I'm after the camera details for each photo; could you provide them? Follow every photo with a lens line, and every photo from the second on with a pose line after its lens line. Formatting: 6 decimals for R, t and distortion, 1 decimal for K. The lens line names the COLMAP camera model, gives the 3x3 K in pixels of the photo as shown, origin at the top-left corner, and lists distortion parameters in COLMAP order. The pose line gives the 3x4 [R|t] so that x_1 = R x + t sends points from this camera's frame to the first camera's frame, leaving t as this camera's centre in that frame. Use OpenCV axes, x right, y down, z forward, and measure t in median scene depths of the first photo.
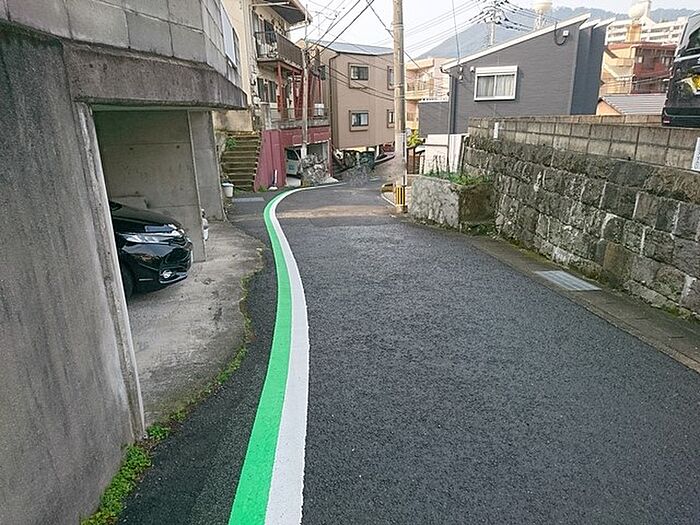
lens RADIAL K [[484.0, 0, 355.2], [0, 484.0, 268.4], [0, 0, 1]] dist [0.024224, -0.021704]
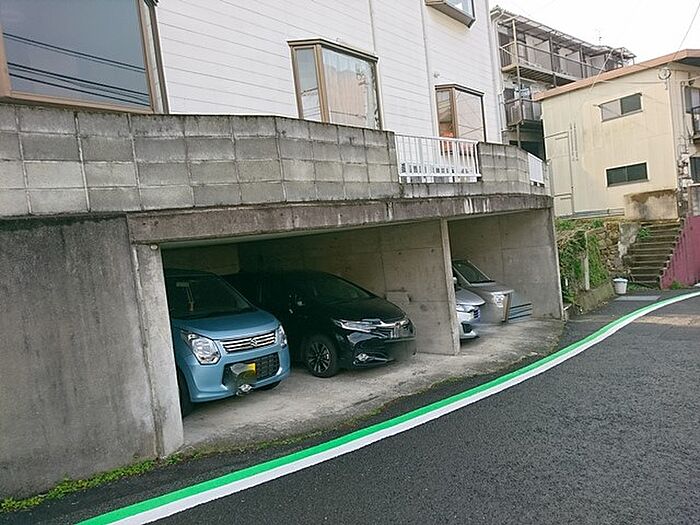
lens RADIAL K [[484.0, 0, 354.7], [0, 484.0, 261.5], [0, 0, 1]] dist [0.024224, -0.021704]
pose [[0.565980, -0.000414, -0.824419, 0.450720], [-0.158296, 0.981338, -0.109166, -0.068242], [0.809079, 0.192288, 0.555353, 0.217488]]
